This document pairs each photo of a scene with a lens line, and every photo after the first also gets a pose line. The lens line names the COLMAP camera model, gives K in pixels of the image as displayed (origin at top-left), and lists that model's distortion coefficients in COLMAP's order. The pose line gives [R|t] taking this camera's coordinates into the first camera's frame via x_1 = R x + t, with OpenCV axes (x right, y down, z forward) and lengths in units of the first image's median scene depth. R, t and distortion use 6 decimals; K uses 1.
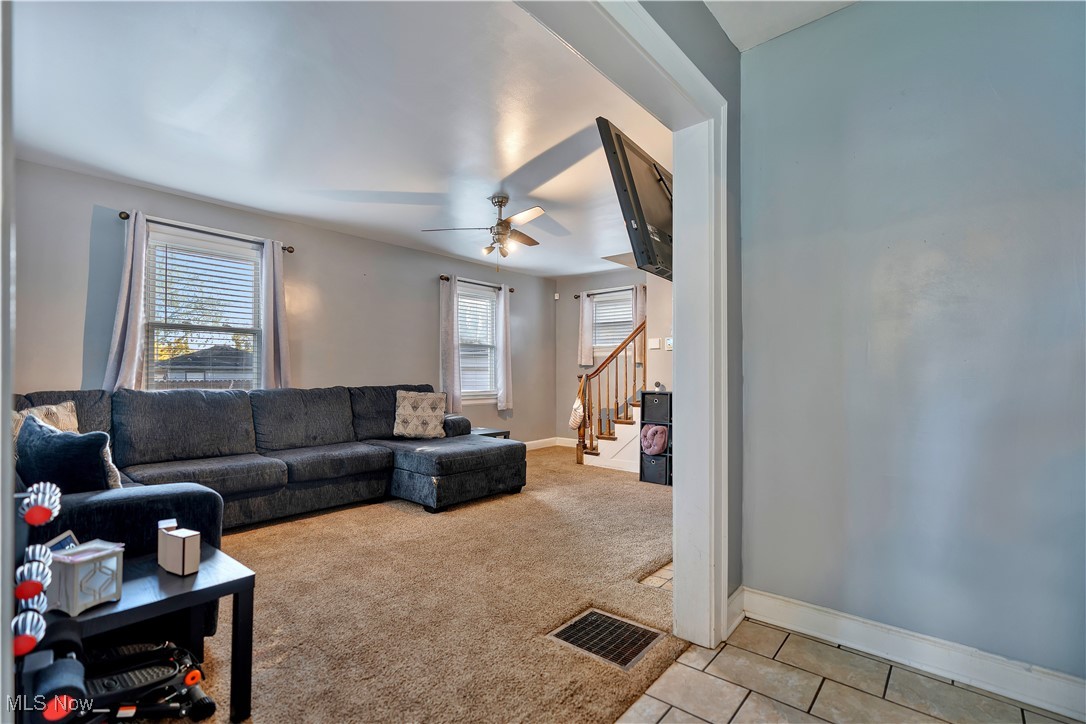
lens RADIAL K [[495.2, 0, 543.0], [0, 495.2, 362.0], [0, 0, 1]] dist [-0.001174, 0.000469]
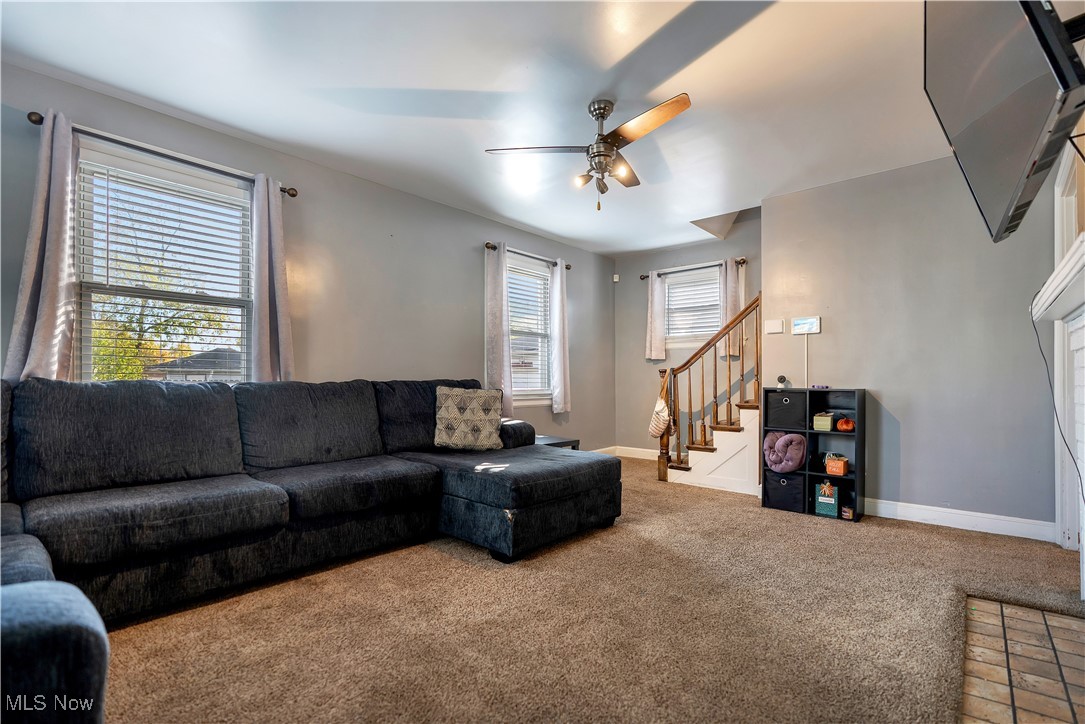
lens RADIAL K [[495.5, 0, 562.7], [0, 495.5, 377.6], [0, 0, 1]] dist [0.000063, 0.000447]
pose [[0.999730, 0.004572, 0.022789, -0.135511], [-0.005068, 0.999750, 0.021758, 0.030098], [-0.022684, -0.021868, 0.999503, 0.271673]]
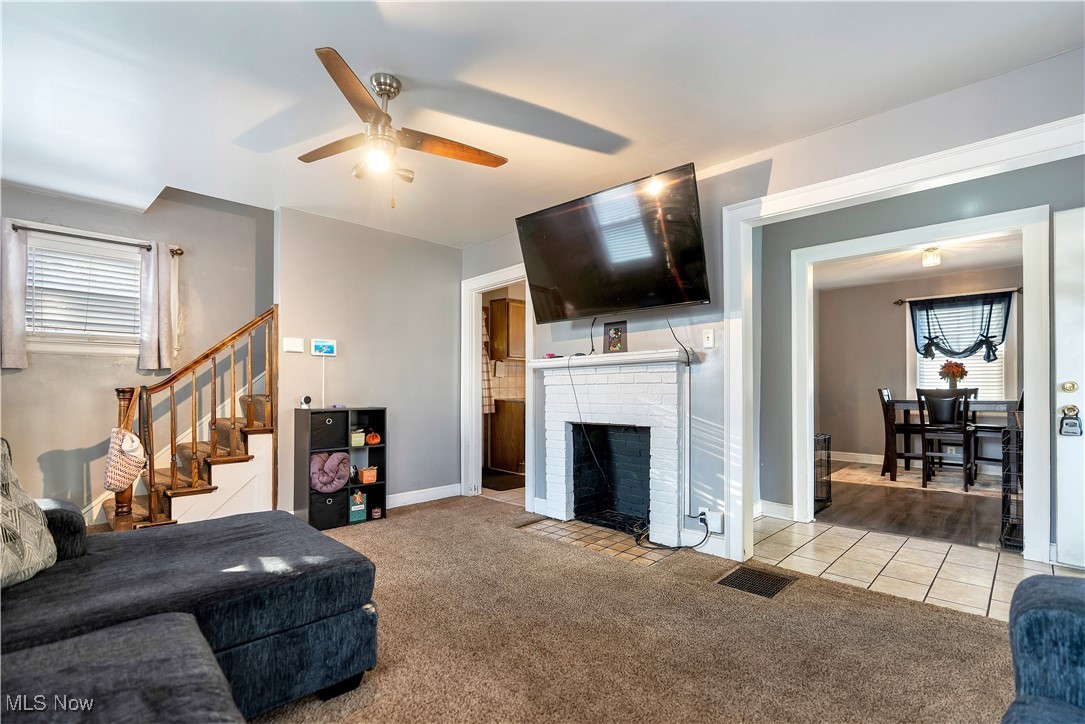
lens RADIAL K [[497.7, 0, 542.0], [0, 497.7, 387.7], [0, 0, 1]] dist [-0.000843, 0.000077]
pose [[0.063824, 0.006217, 0.997942, -0.548050], [-0.025329, 0.999669, -0.004607, 0.023086], [-0.997640, -0.024983, 0.063960, 0.659619]]
